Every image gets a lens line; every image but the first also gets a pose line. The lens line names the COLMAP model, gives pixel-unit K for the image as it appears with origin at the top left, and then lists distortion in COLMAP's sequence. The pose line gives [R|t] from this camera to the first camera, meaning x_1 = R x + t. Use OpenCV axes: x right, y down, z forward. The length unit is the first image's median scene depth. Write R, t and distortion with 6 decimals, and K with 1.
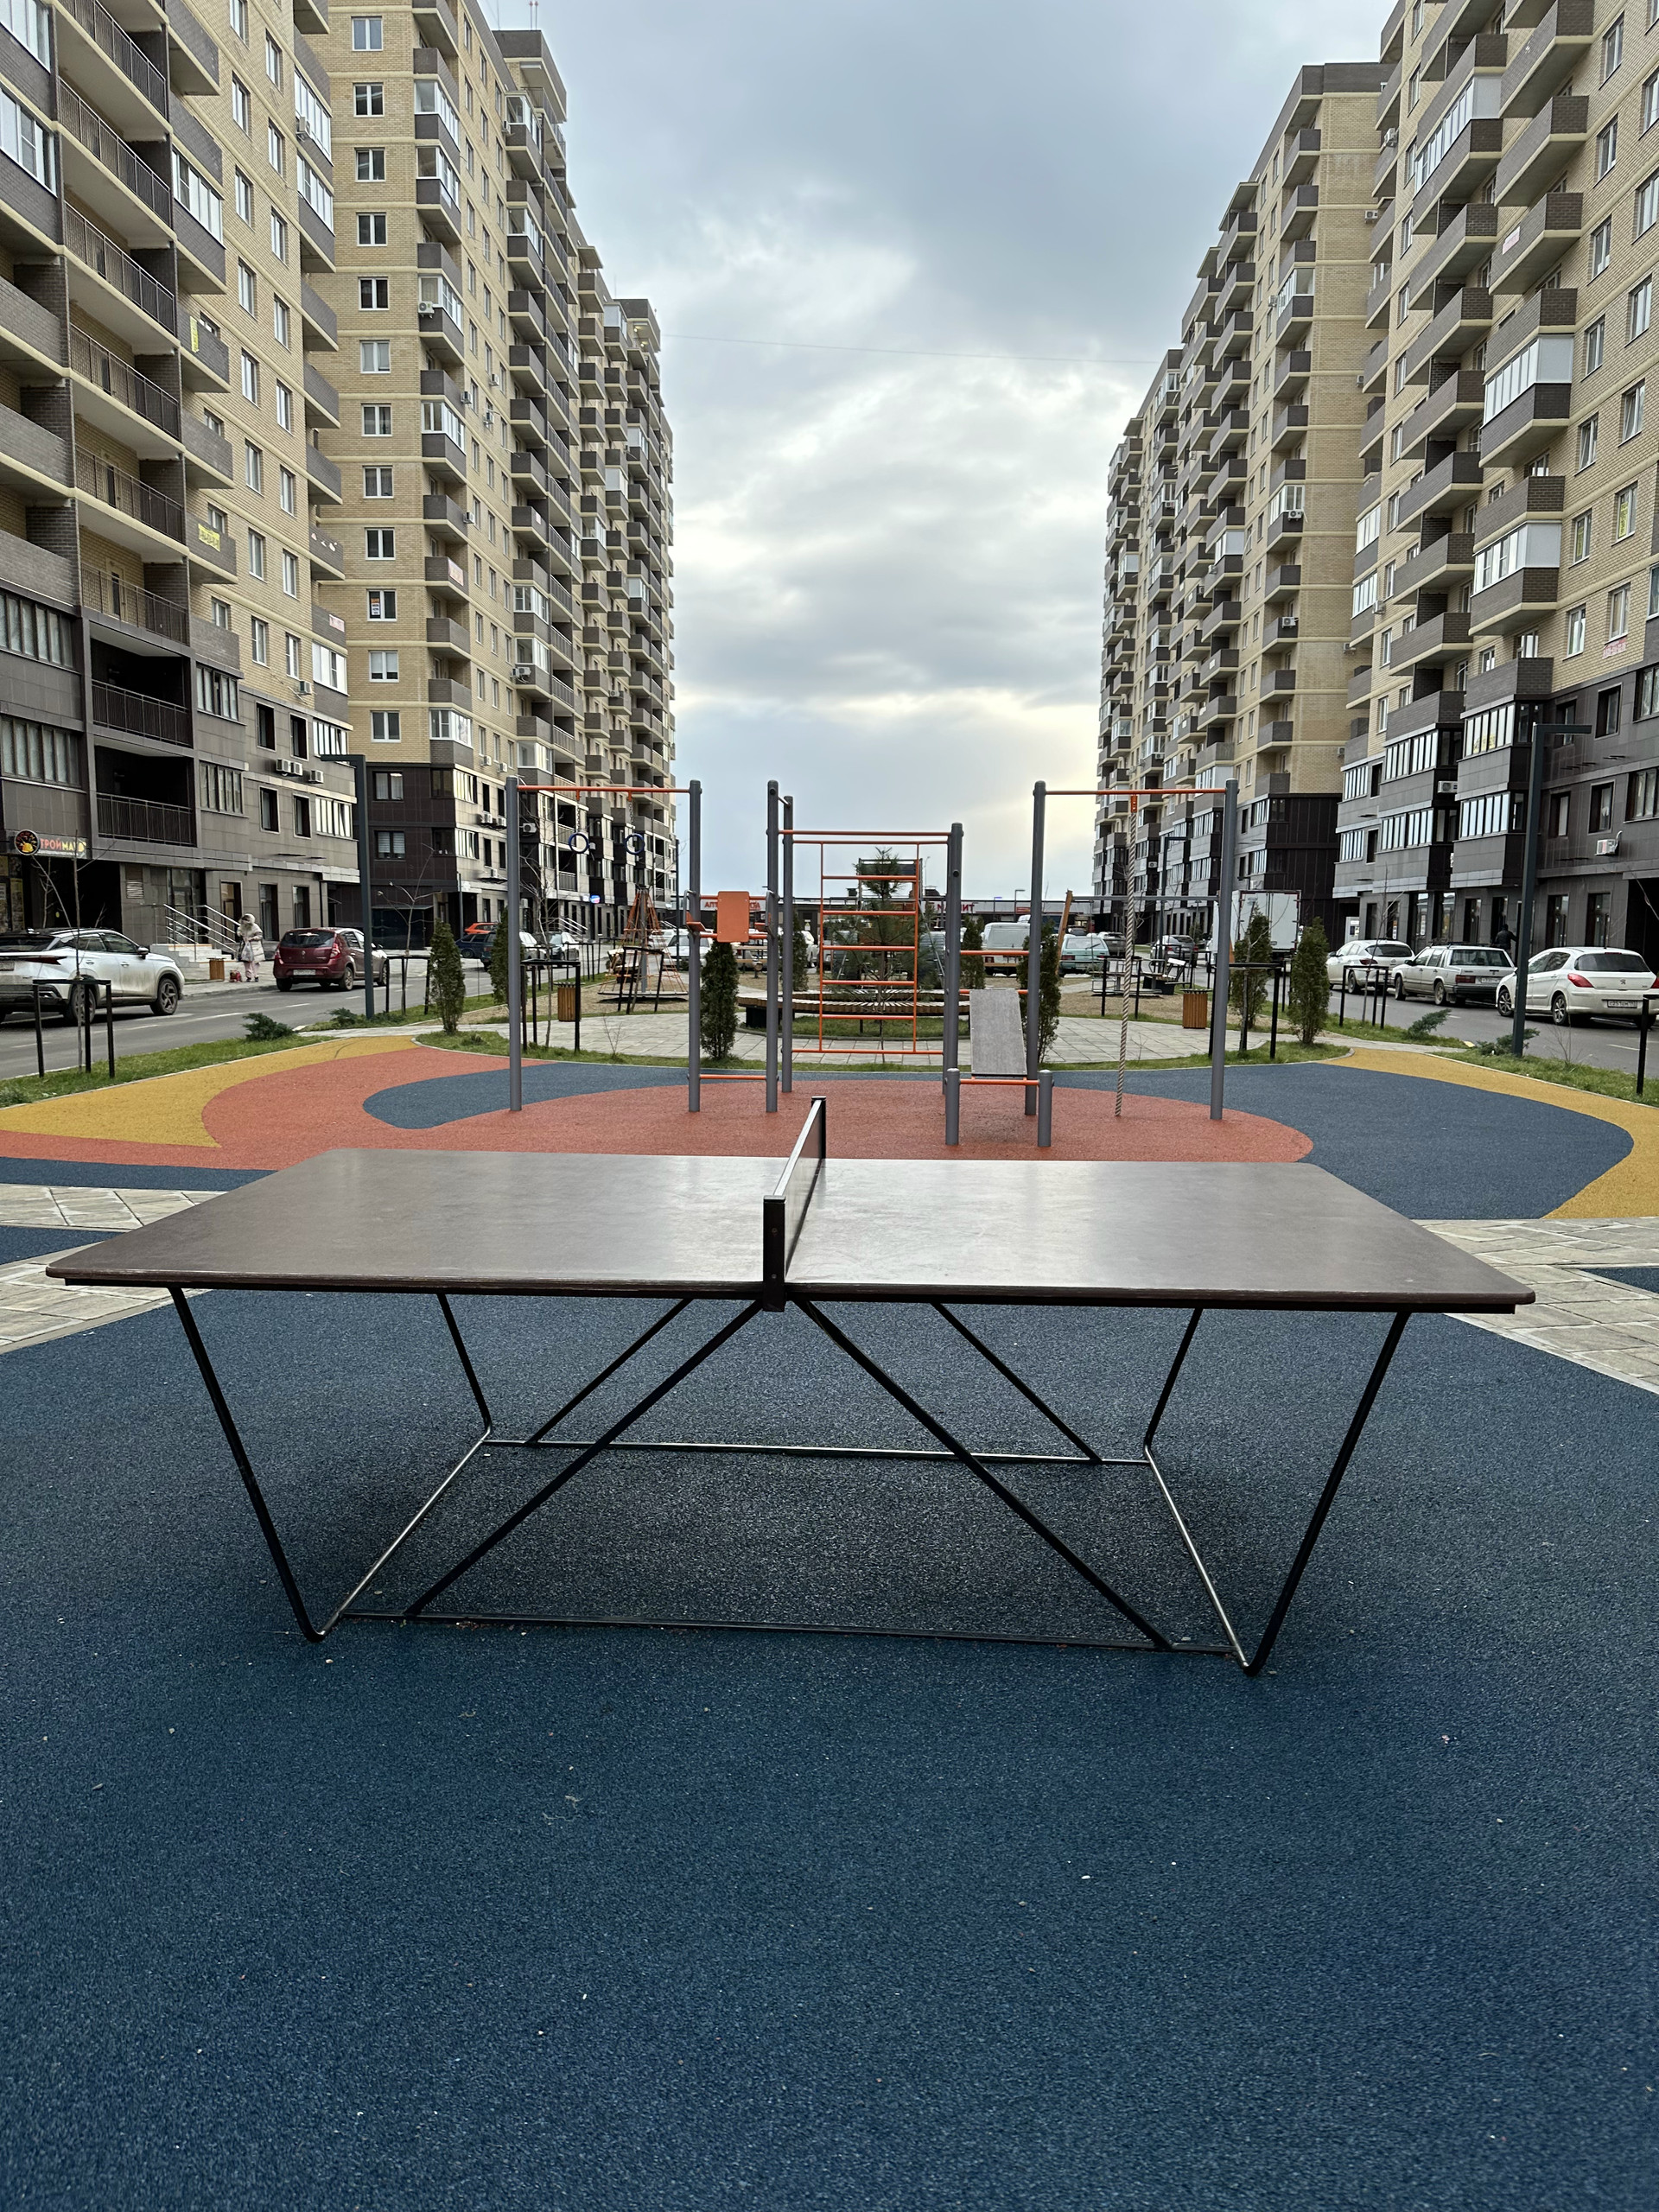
lens RADIAL K [[1557.4, 0, 822.4], [0, 1557.4, 1108.5], [0, 0, 1]] dist [0.047359, -0.053993]
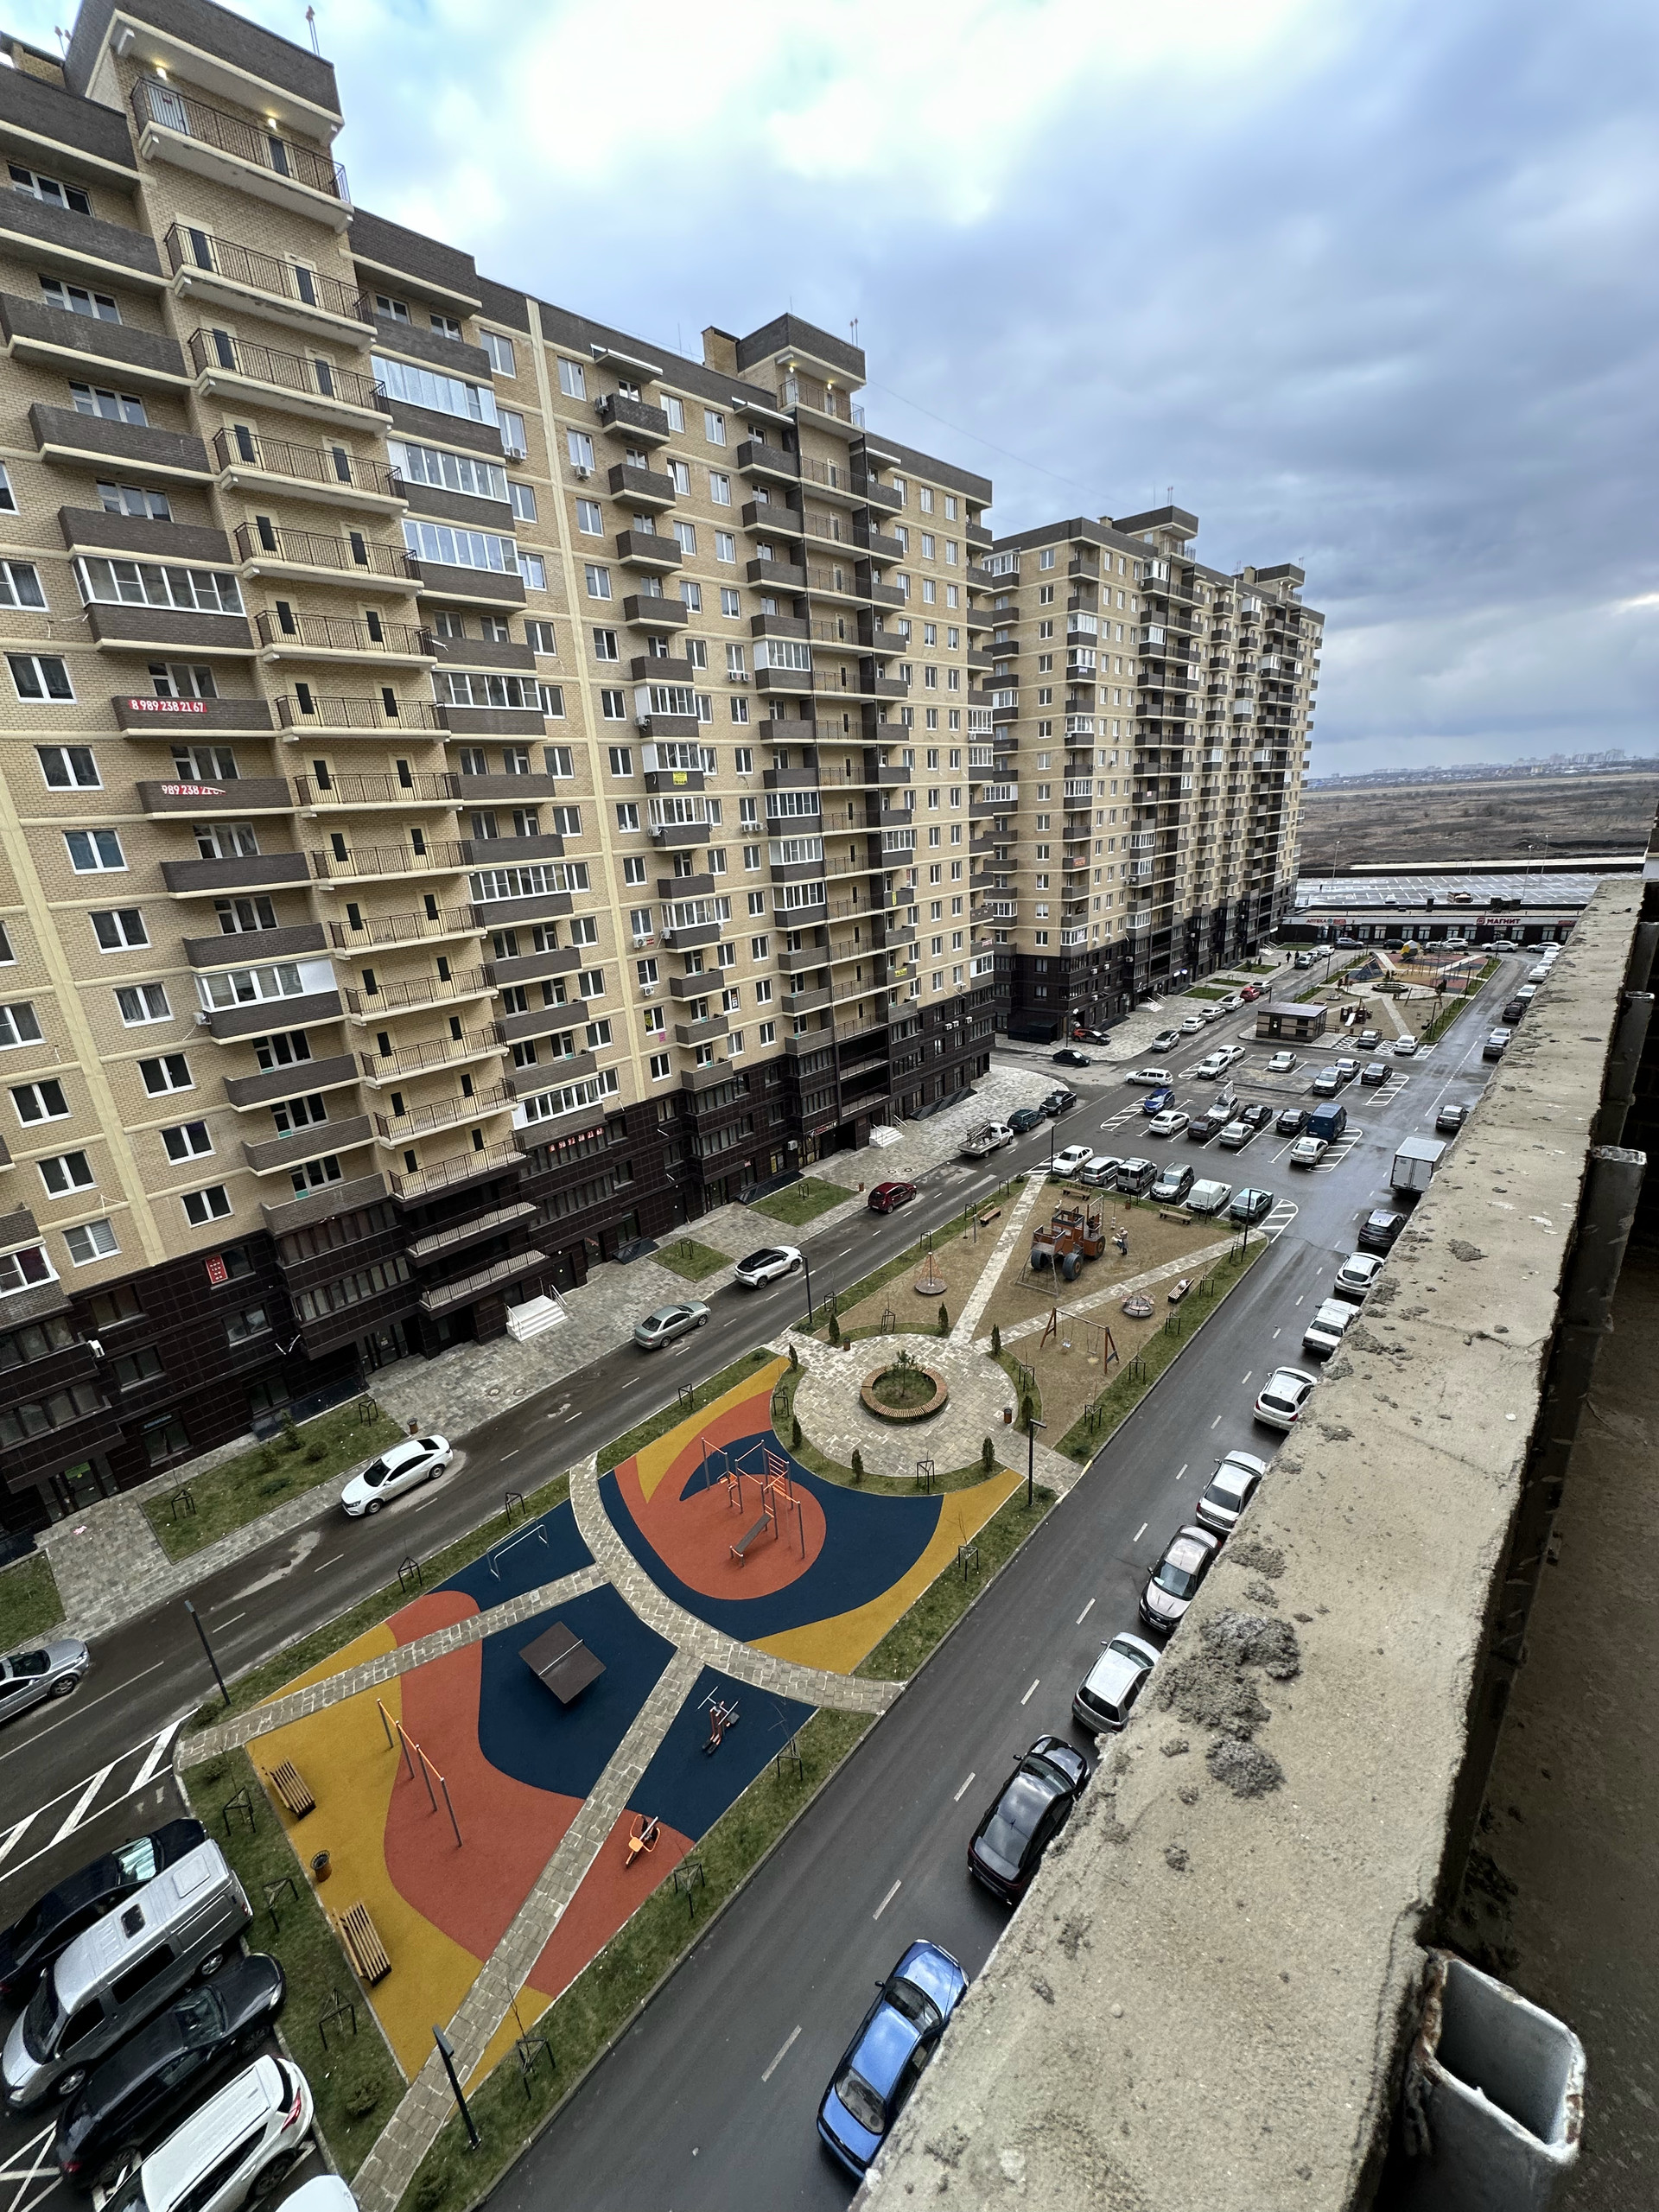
lens RADIAL K [[882.7, 0, 824.2], [0, 882.7, 1111.3], [0, 0, 1]] dist [-0.005613, 0.001530]
pose [[0.772081, 0.149117, -0.617783, 0.268785], [-0.004275, 0.973280, 0.229583, -0.290625], [0.635510, -0.174616, 0.752088, -0.127604]]
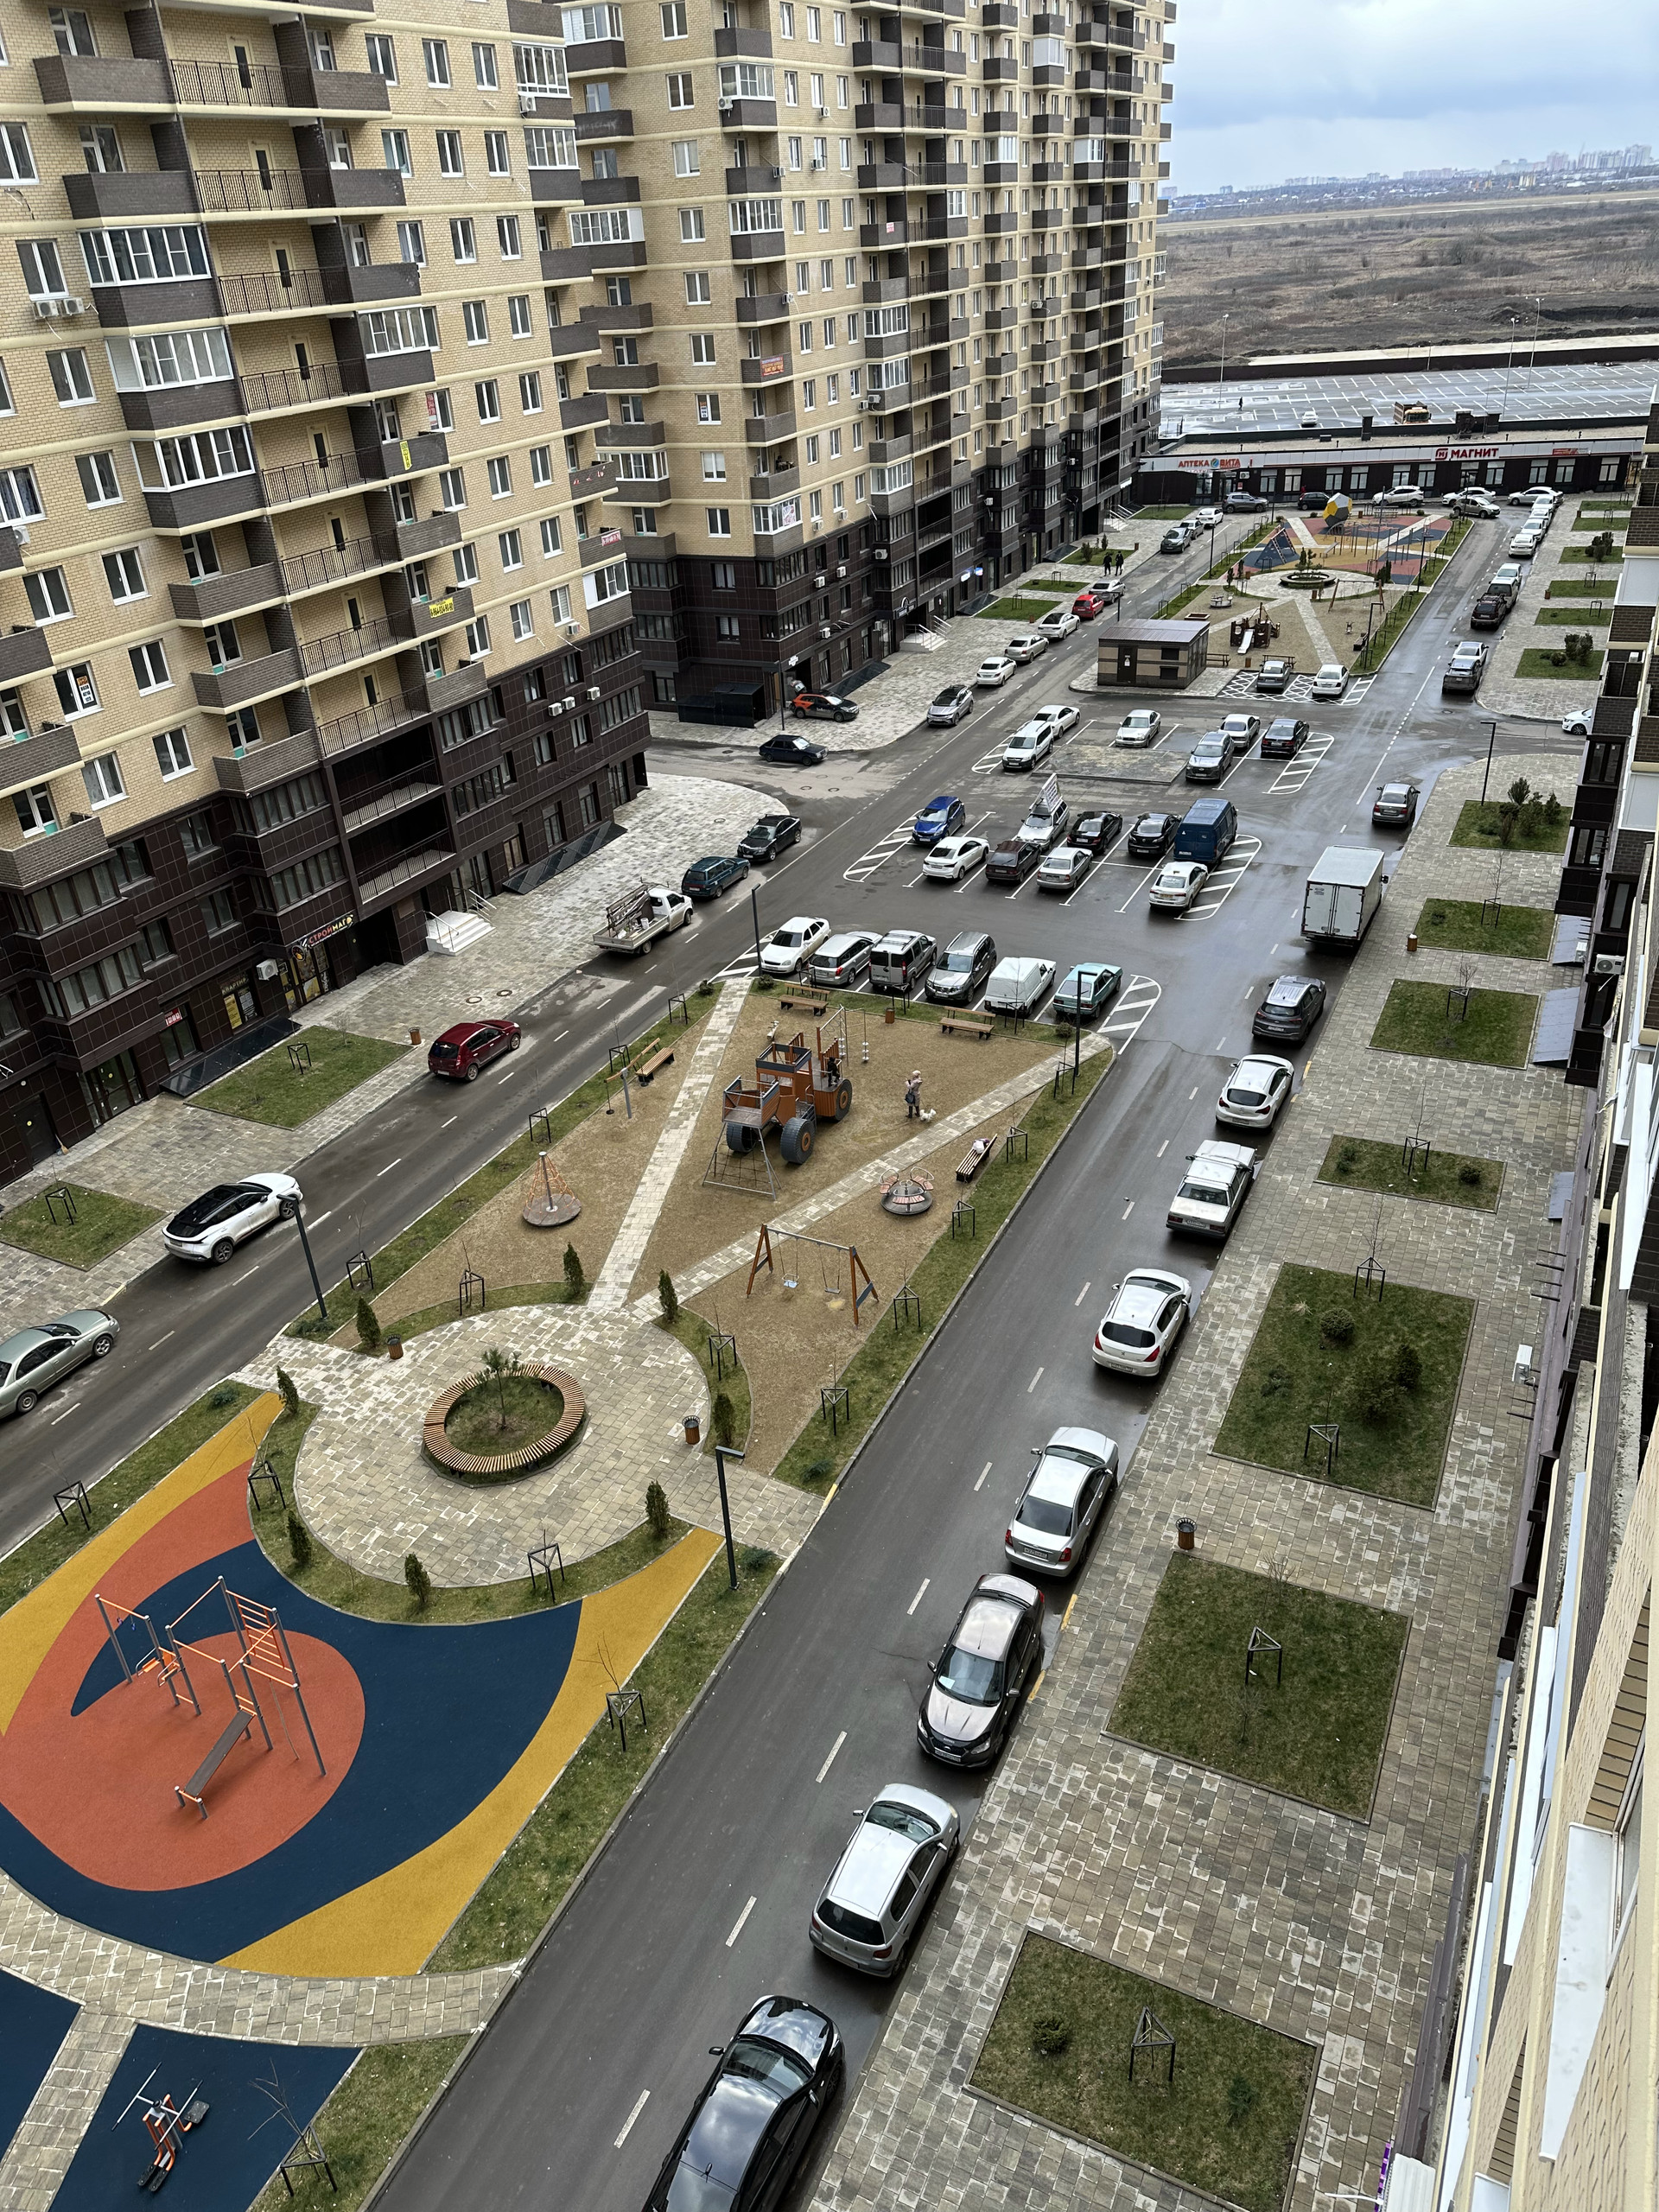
lens RADIAL K [[1557.4, 0, 814.3], [0, 1557.4, 1100.3], [0, 0, 1]] dist [0.047359, -0.053993]
pose [[0.913818, 0.135150, -0.382977, 0.277723], [0.025824, 0.921759, 0.386901, -0.296914], [0.405303, -0.363447, 0.838830, -0.077160]]
